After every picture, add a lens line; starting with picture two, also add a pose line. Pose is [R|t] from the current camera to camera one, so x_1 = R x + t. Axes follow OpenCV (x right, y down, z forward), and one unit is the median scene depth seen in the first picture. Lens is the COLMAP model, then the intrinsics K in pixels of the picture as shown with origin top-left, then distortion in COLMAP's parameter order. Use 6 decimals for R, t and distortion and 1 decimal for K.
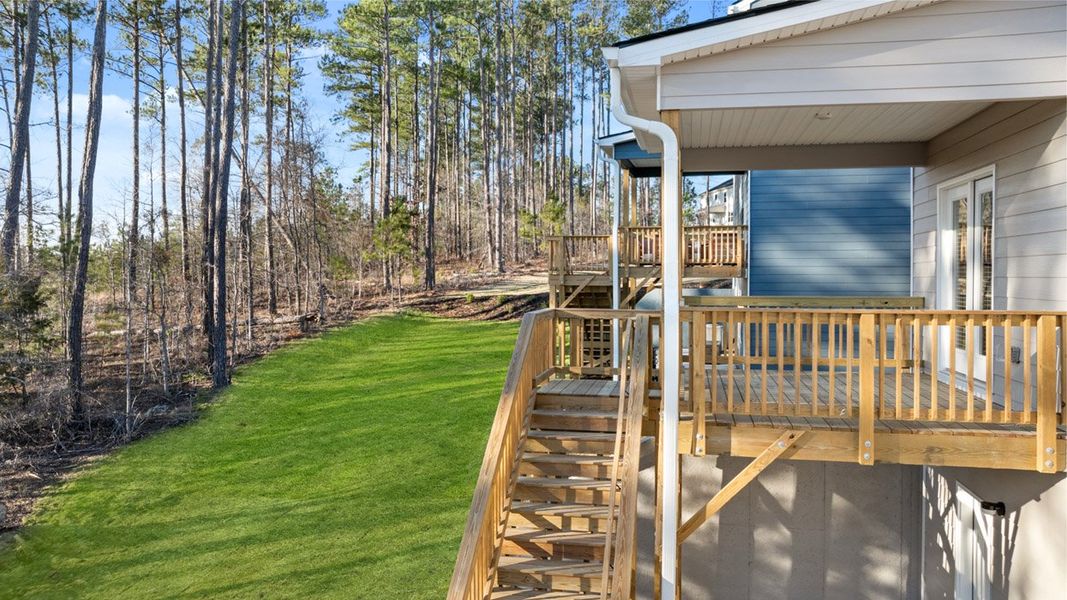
lens RADIAL K [[761.4, 0, 540.9], [0, 761.4, 286.2], [0, 0, 1]] dist [-0.015437, -0.001657]
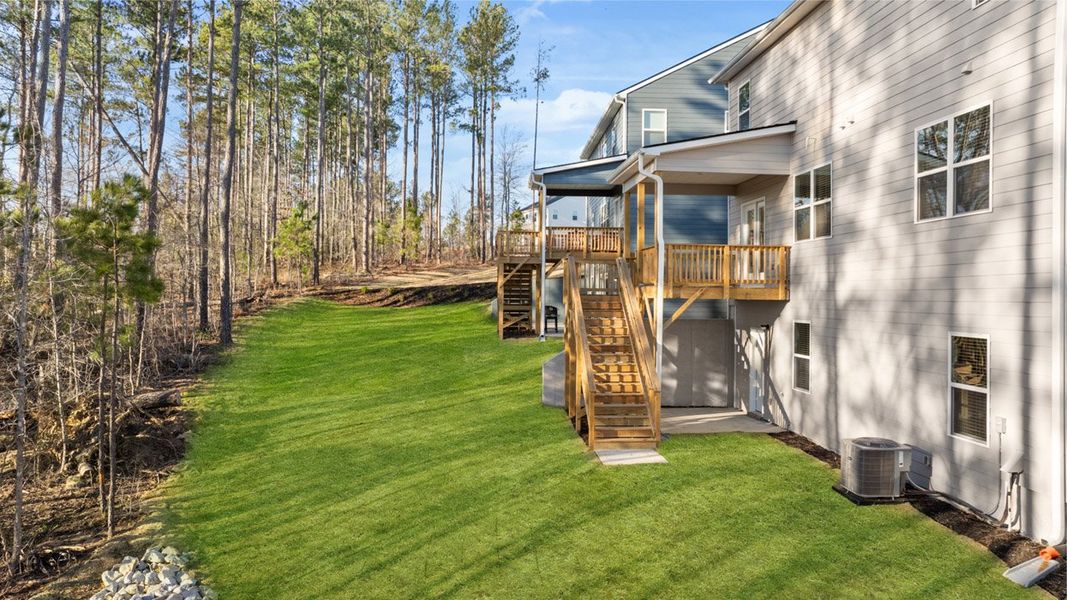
lens RADIAL K [[761.4, 0, 540.9], [0, 761.4, 286.2], [0, 0, 1]] dist [-0.015437, -0.001657]
pose [[0.962594, 0.009488, 0.270781, -0.626191], [-0.003137, 0.999710, -0.023879, 0.157582], [-0.270929, 0.022136, 0.962345, -0.962216]]
